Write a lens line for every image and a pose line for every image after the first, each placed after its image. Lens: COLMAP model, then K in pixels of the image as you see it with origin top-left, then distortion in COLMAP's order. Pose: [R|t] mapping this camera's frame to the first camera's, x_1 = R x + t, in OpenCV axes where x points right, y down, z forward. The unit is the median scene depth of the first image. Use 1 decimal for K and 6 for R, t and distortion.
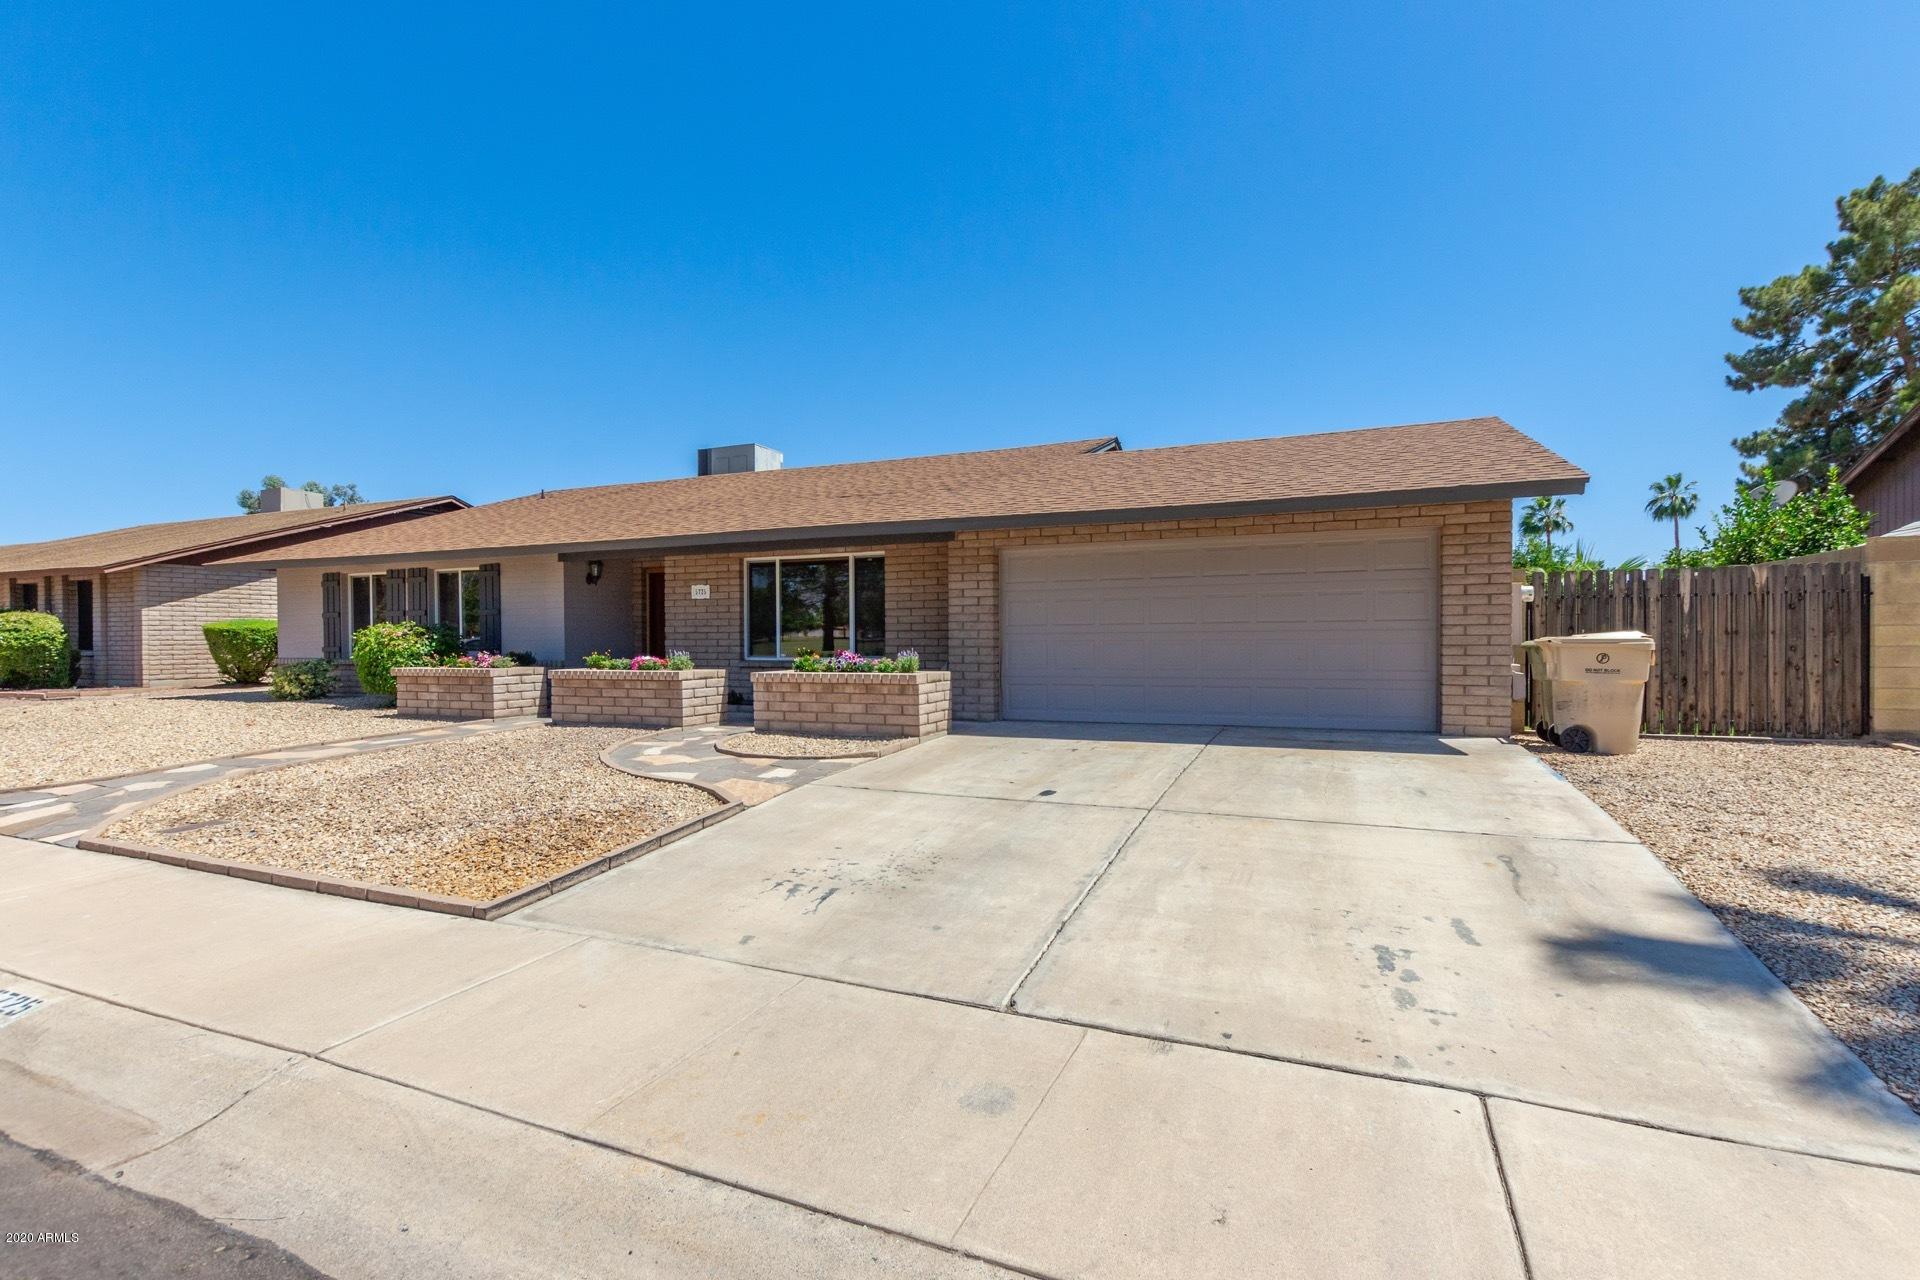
lens RADIAL K [[878.2, 0, 961.5], [0, 878.2, 637.1], [0, 0, 1]] dist [0.002971, -0.002774]
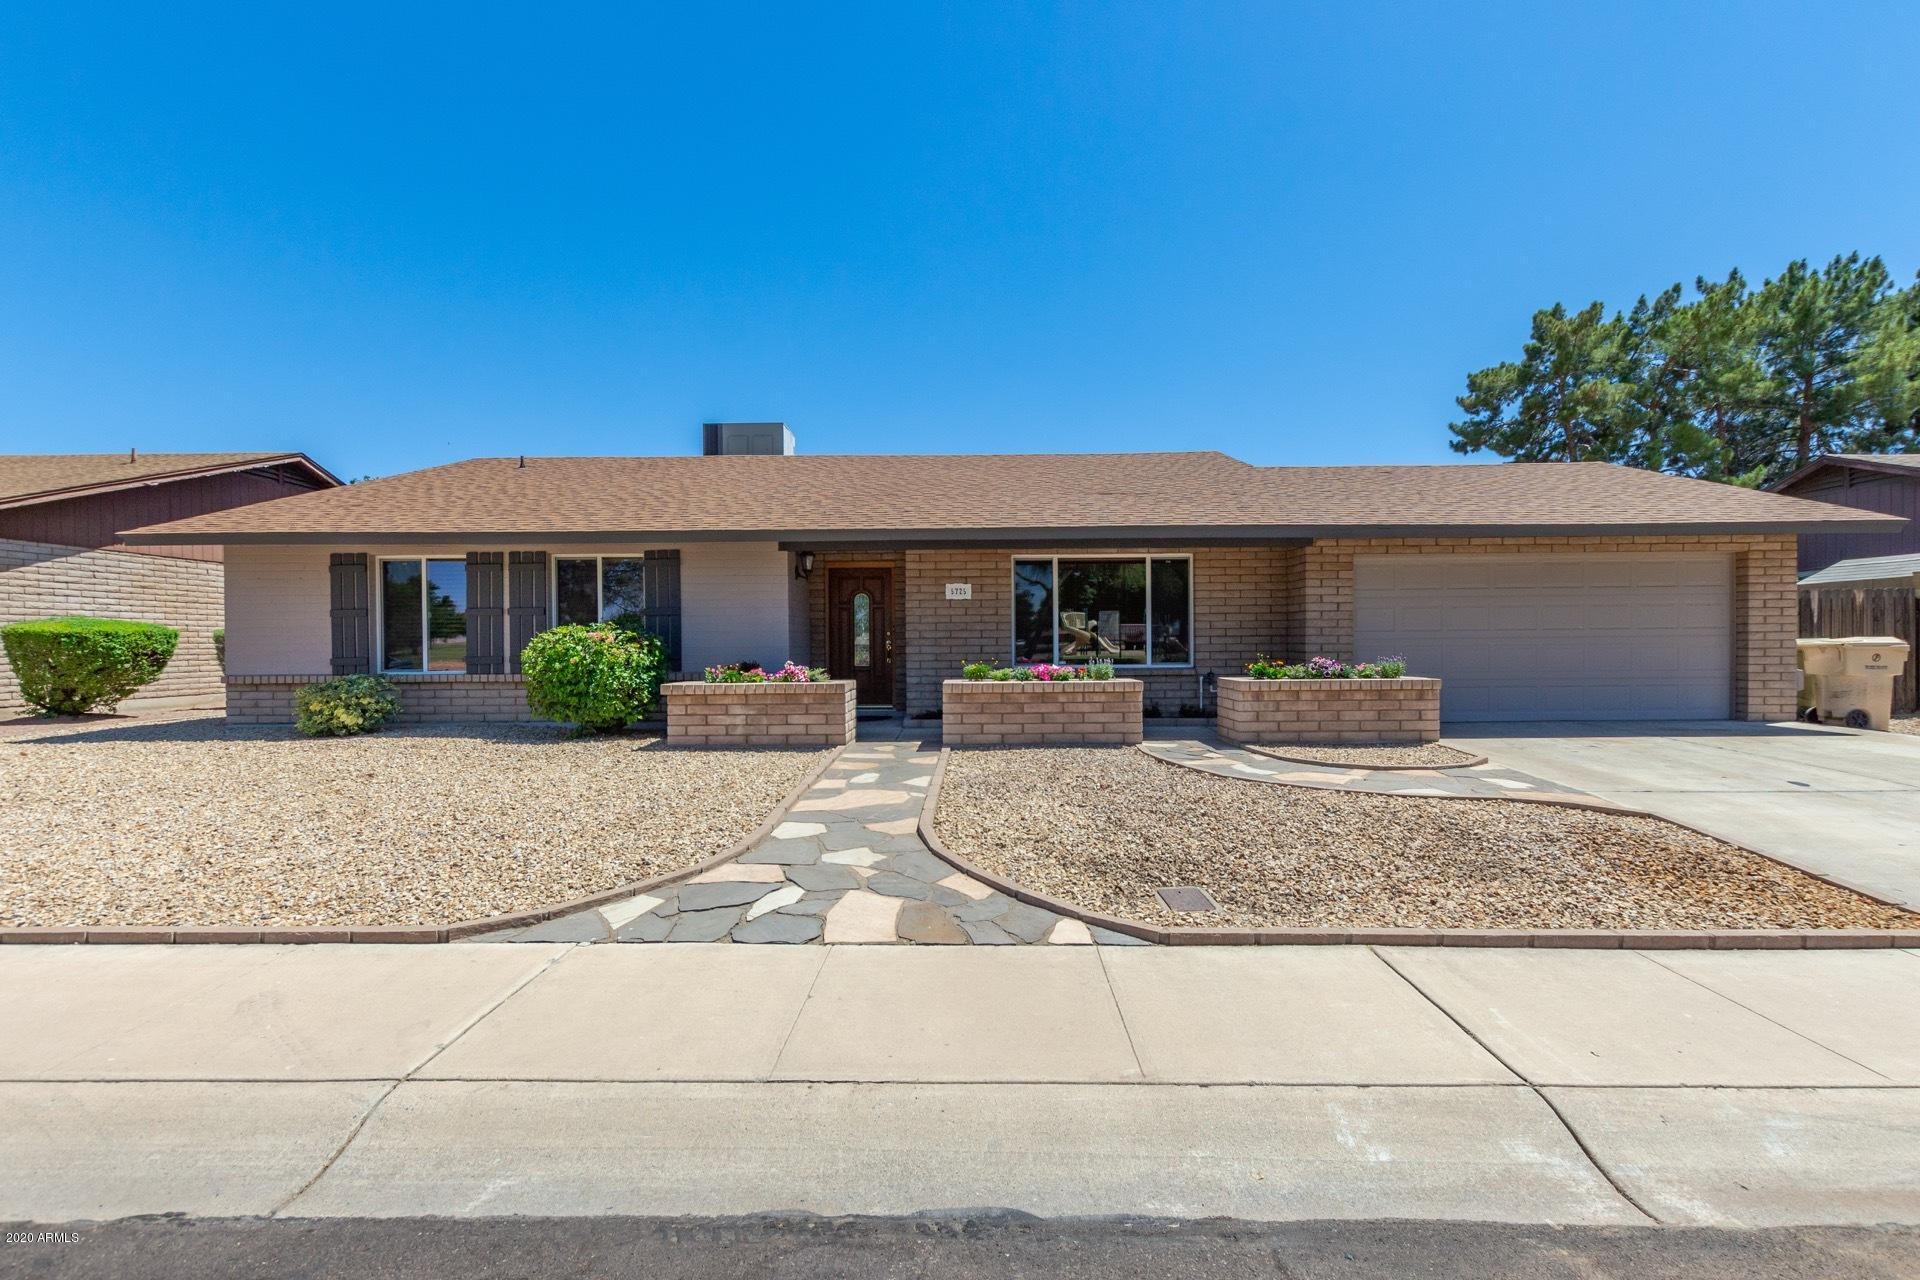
lens RADIAL K [[878.2, 0, 960.2], [0, 878.2, 646.2], [0, 0, 1]] dist [0.002971, -0.002774]
pose [[0.924312, -0.002616, 0.381628, -0.680962], [0.002023, 0.999996, 0.001954, 0.001256], [-0.381632, -0.001034, 0.924314, 0.203328]]
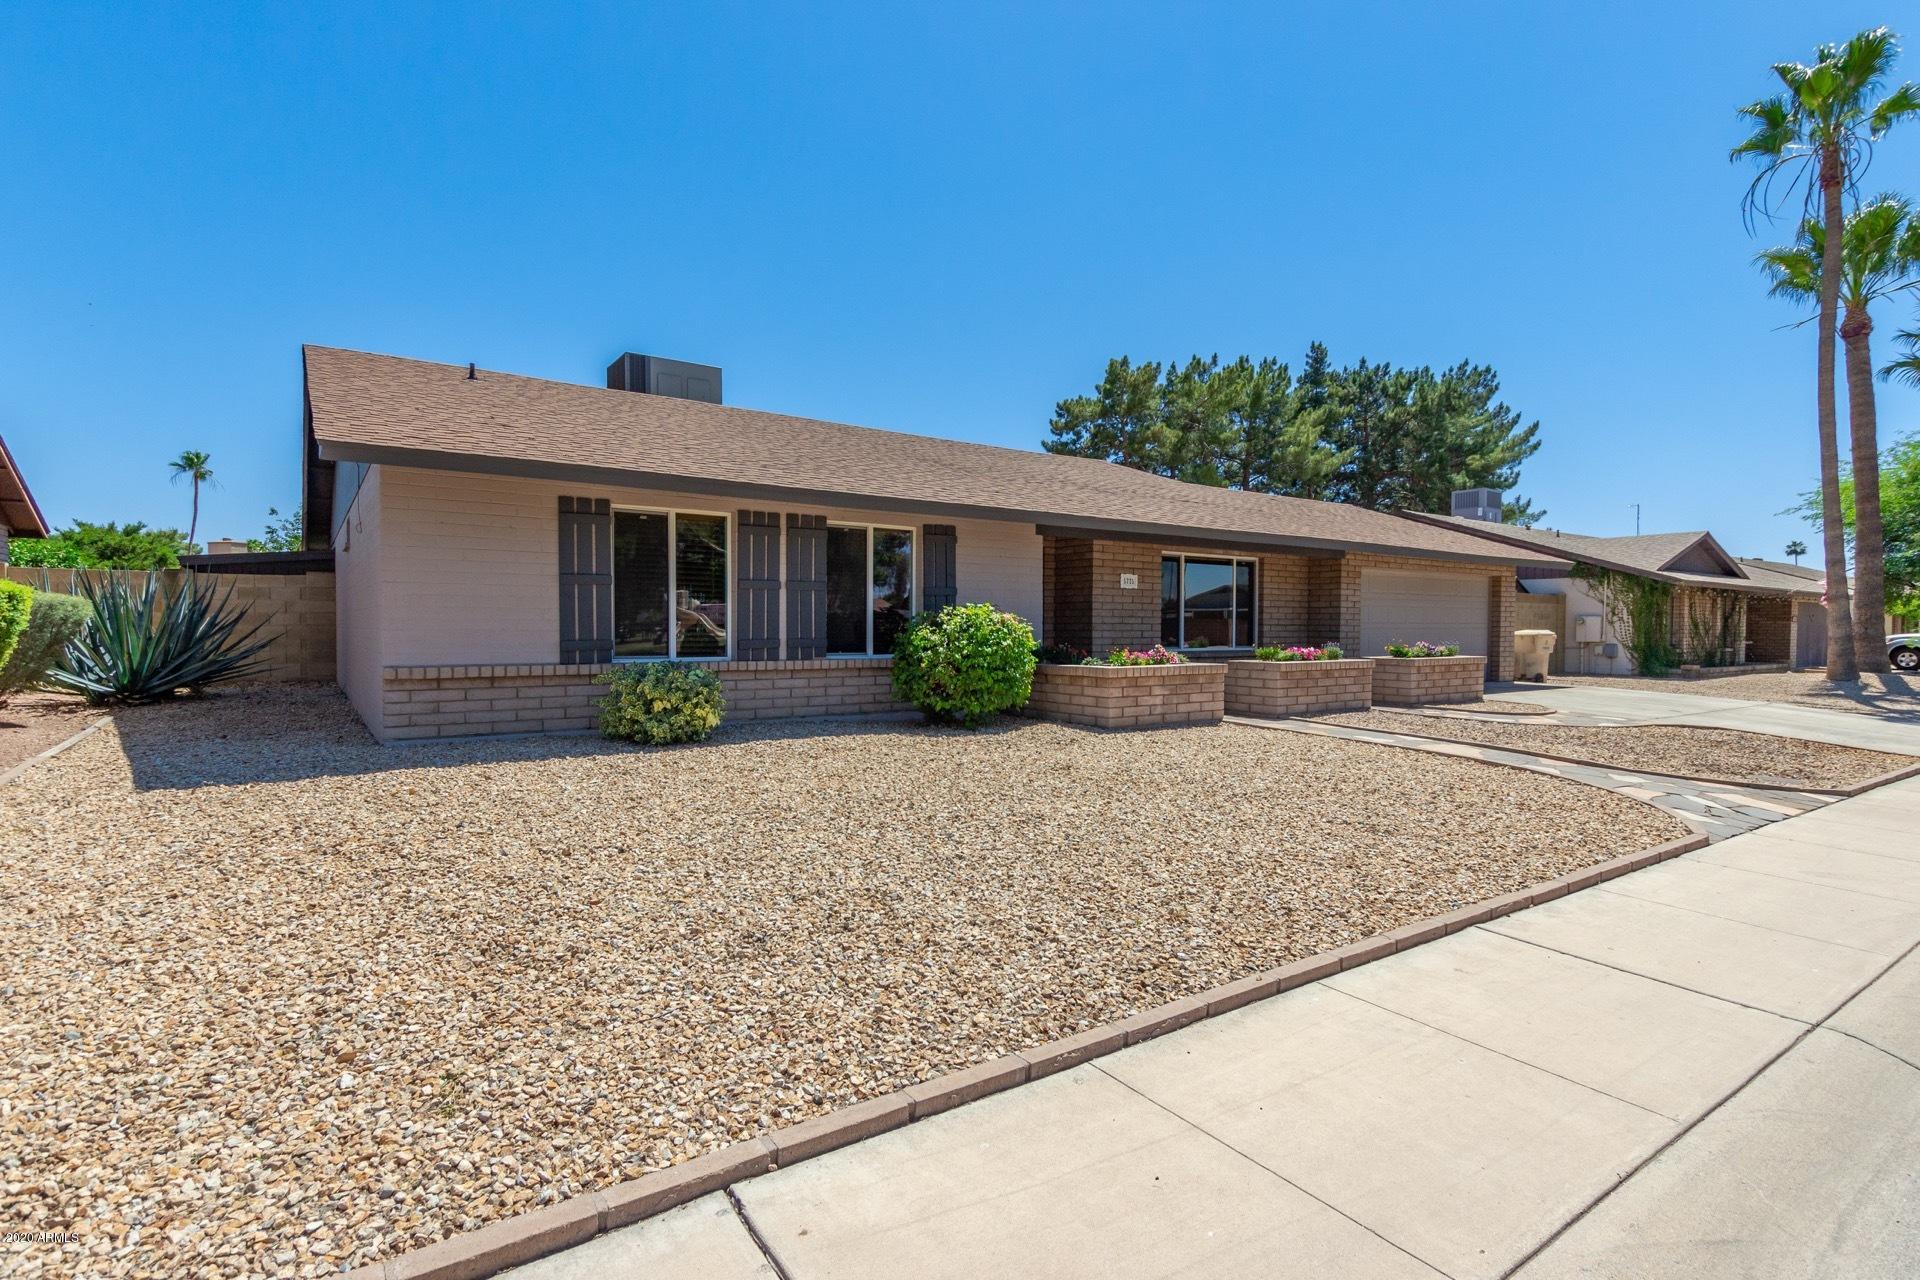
lens RADIAL K [[944.0, 0, 959.8], [0, 944.0, 639.9], [0, 0, 1]] dist [0.003452, 0.000316]
pose [[0.522491, -0.004442, 0.852633, -1.374749], [-0.008706, 0.999907, 0.010545, 0.003495], [-0.852600, -0.012932, 0.522404, 0.667725]]
